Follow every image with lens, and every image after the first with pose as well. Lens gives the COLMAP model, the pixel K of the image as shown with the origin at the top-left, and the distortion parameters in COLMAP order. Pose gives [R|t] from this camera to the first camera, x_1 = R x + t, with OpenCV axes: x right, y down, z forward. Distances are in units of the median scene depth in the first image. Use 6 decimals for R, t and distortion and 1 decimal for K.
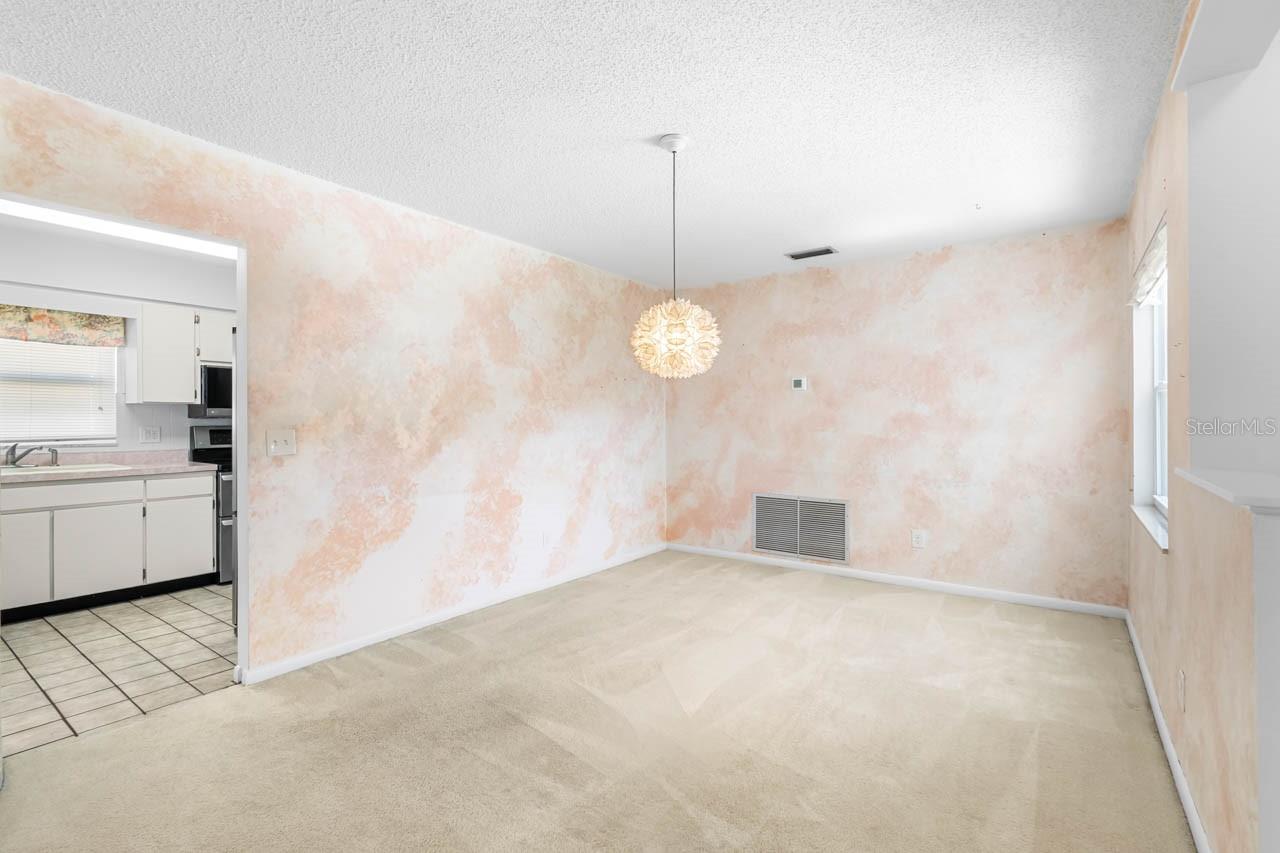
lens RADIAL K [[581.7, 0, 645.0], [0, 581.7, 417.1], [0, 0, 1]] dist [0.001189, -0.002438]
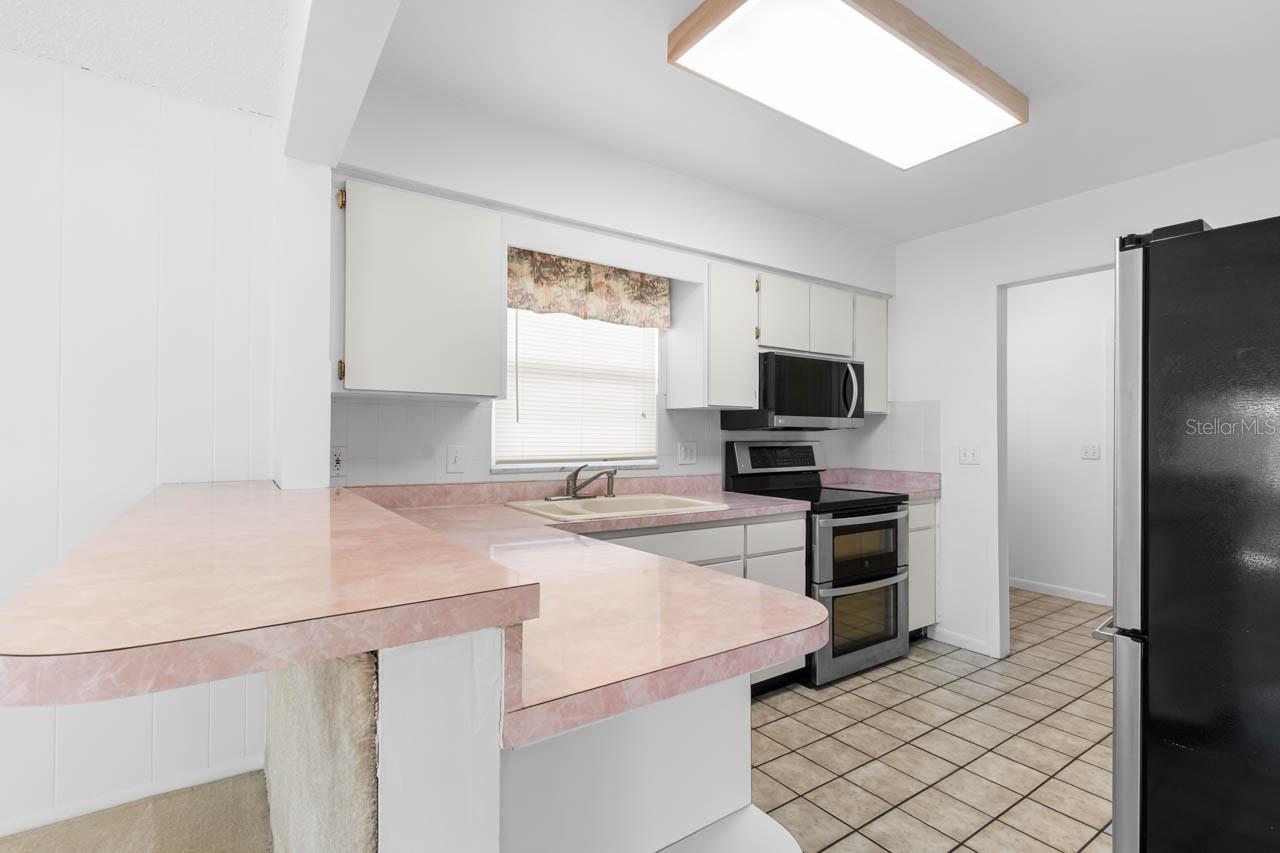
lens RADIAL K [[581.7, 0, 639.0], [0, 581.7, 428.4], [0, 0, 1]] dist [0.001189, -0.002438]
pose [[0.943377, 0.006136, -0.331667, -0.738794], [-0.009203, 0.999928, -0.007678, 0.006908], [0.331596, 0.010296, 0.943365, 0.340864]]
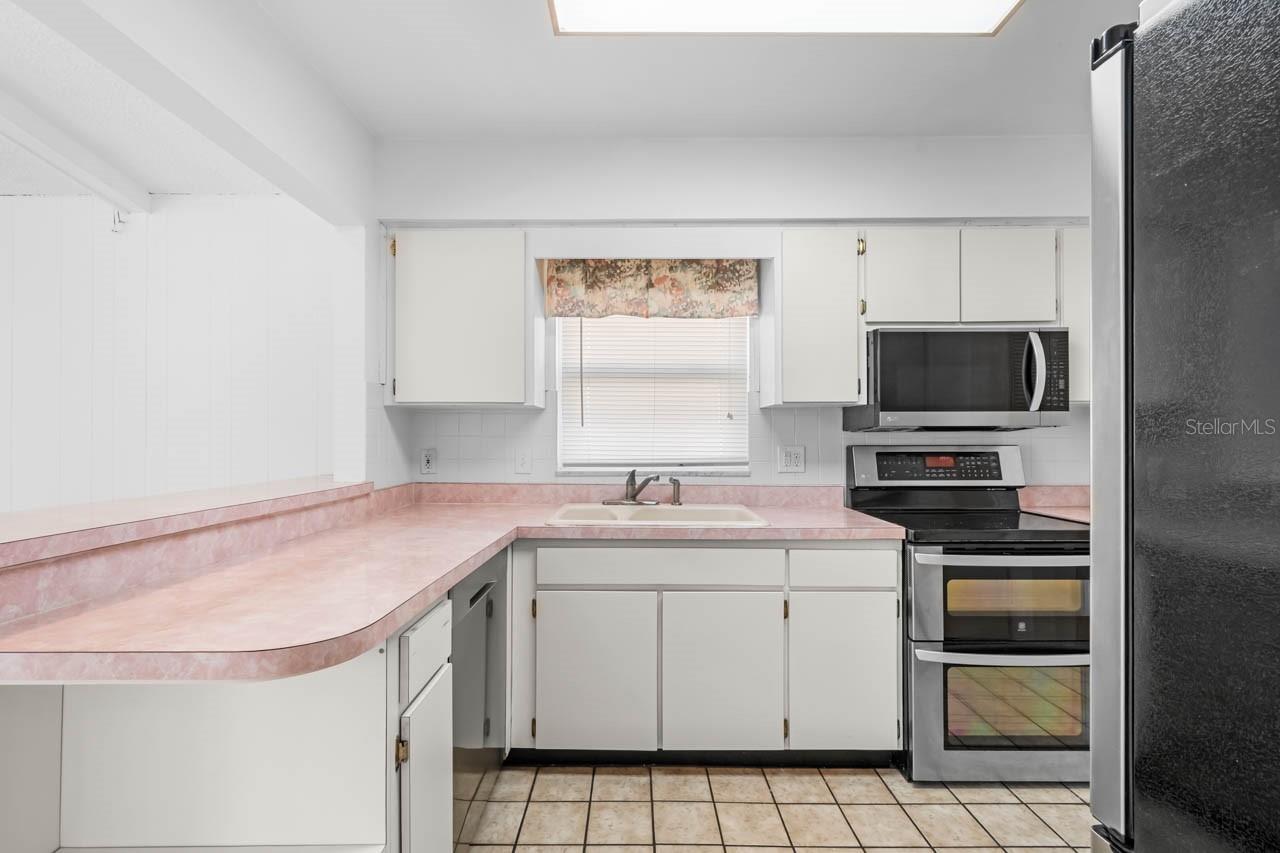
lens RADIAL K [[581.7, 0, 636.8], [0, 581.7, 431.6], [0, 0, 1]] dist [0.001189, -0.002438]
pose [[0.585798, -0.003267, -0.810450, -0.502637], [-0.000547, 0.999990, -0.004426, 0.005106], [0.810457, 0.003036, 0.585791, 0.569744]]
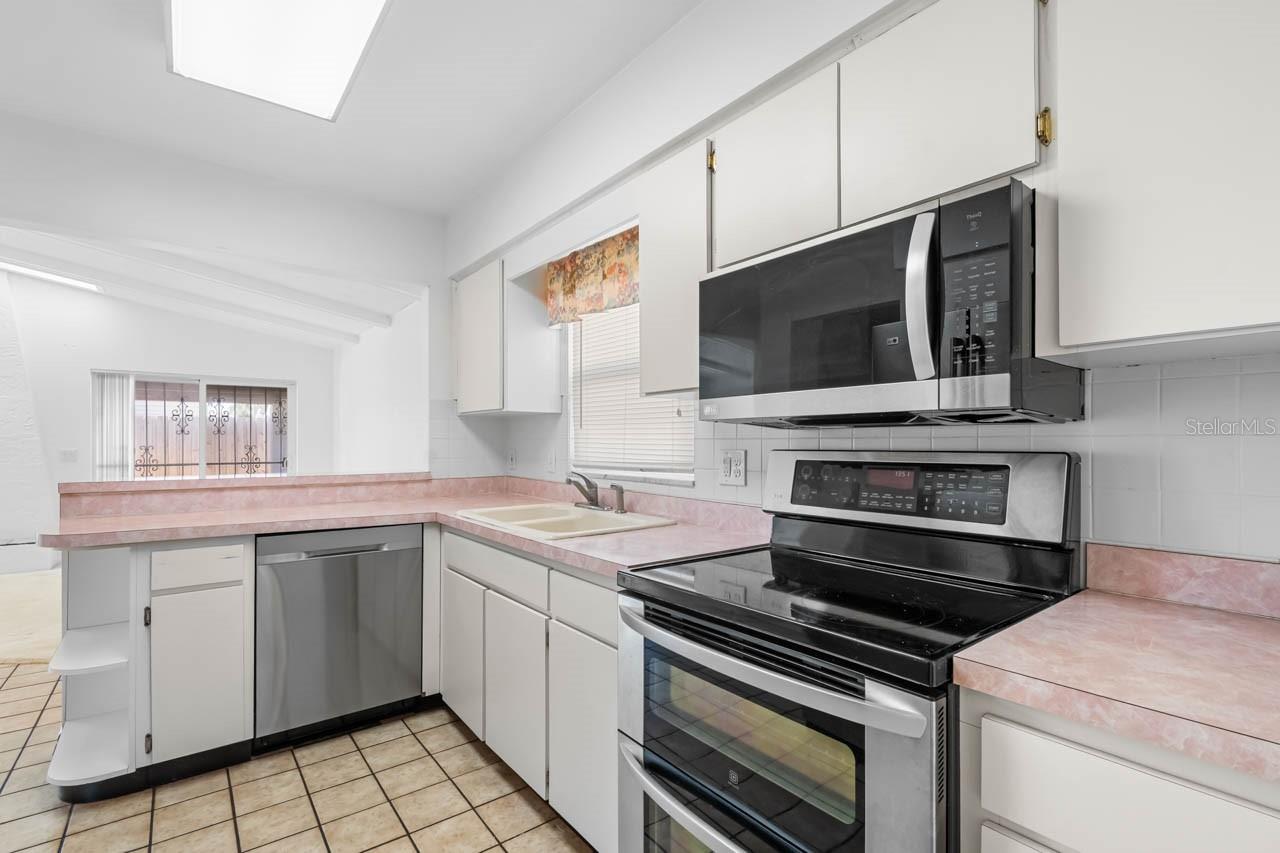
lens RADIAL K [[581.7, 0, 615.9], [0, 581.7, 442.7], [0, 0, 1]] dist [0.001189, -0.002438]
pose [[-0.288923, 0.007035, -0.957327, -0.437574], [0.005920, 0.999967, 0.005562, 0.009301], [0.957334, -0.004060, -0.288955, 1.149542]]
